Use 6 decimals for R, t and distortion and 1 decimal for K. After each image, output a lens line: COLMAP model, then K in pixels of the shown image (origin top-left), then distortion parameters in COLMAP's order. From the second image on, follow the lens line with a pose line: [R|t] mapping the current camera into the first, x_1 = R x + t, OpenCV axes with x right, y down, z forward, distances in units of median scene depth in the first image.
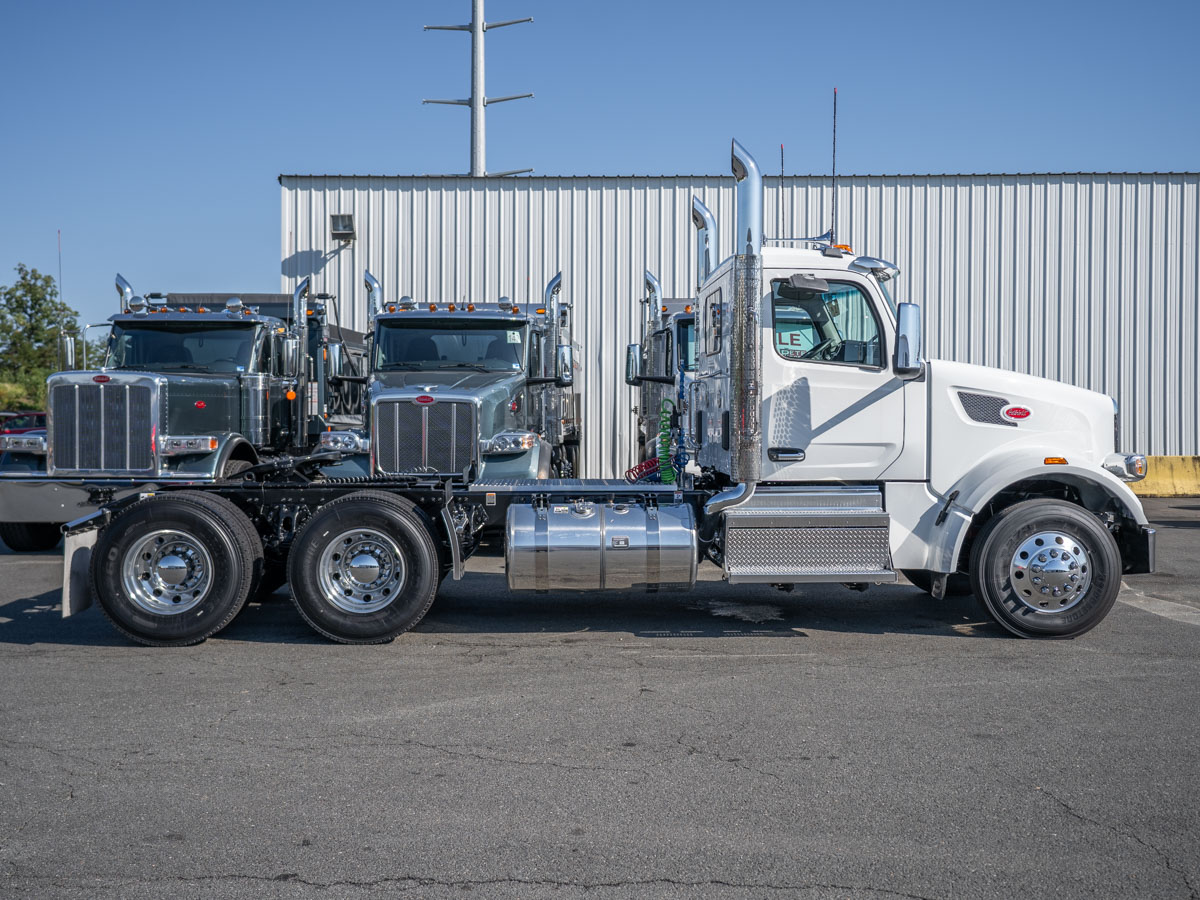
lens RADIAL K [[1099.8, 0, 606.4], [0, 1099.8, 421.8], [0, 0, 1]] dist [0.041791, 0.000000]
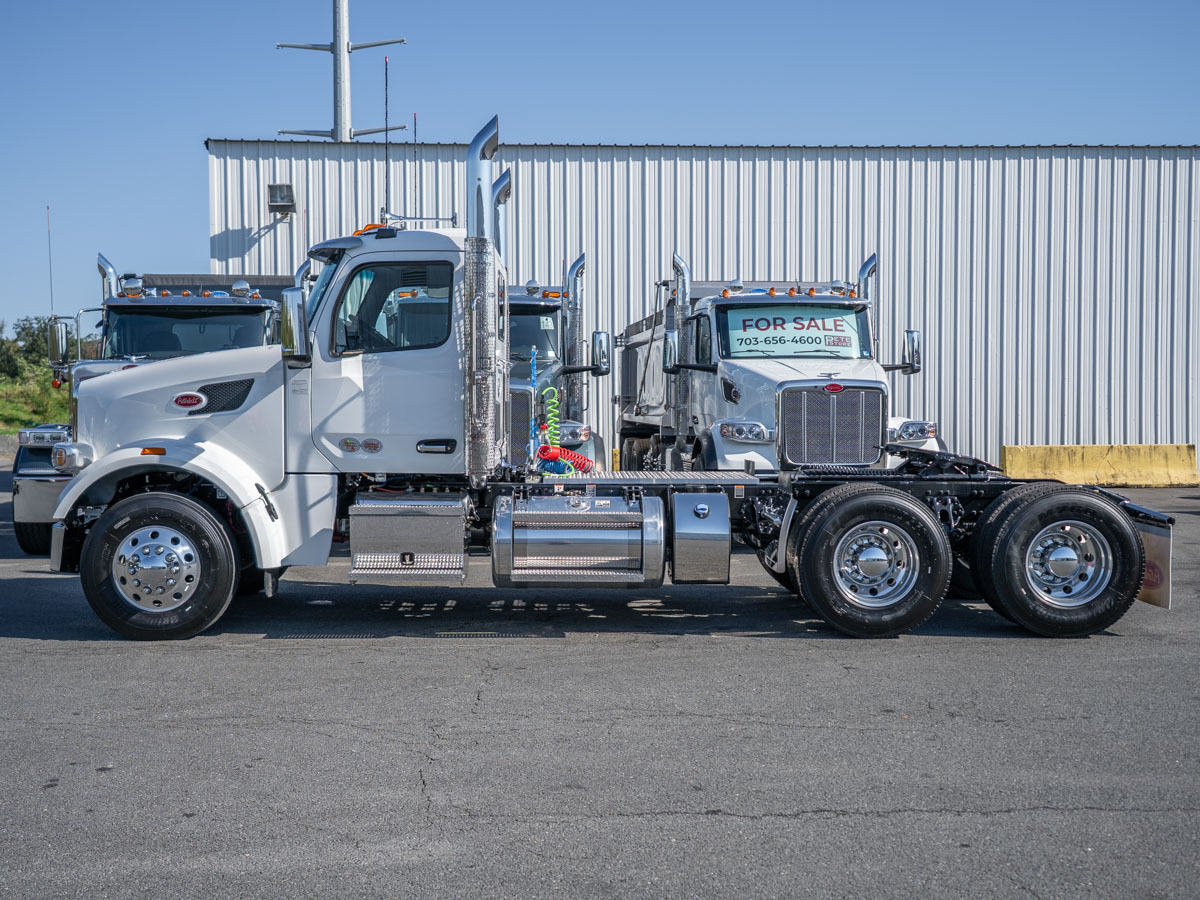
lens RADIAL K [[1220.9, 0, 600.8], [0, 1220.9, 443.0], [0, 0, 1]] dist [0.049319, 0.000000]
pose [[0.997281, -0.007778, 0.073275, -0.114266], [0.005992, 0.999680, 0.024565, 0.000603], [-0.073443, -0.024059, 0.997009, -0.052970]]
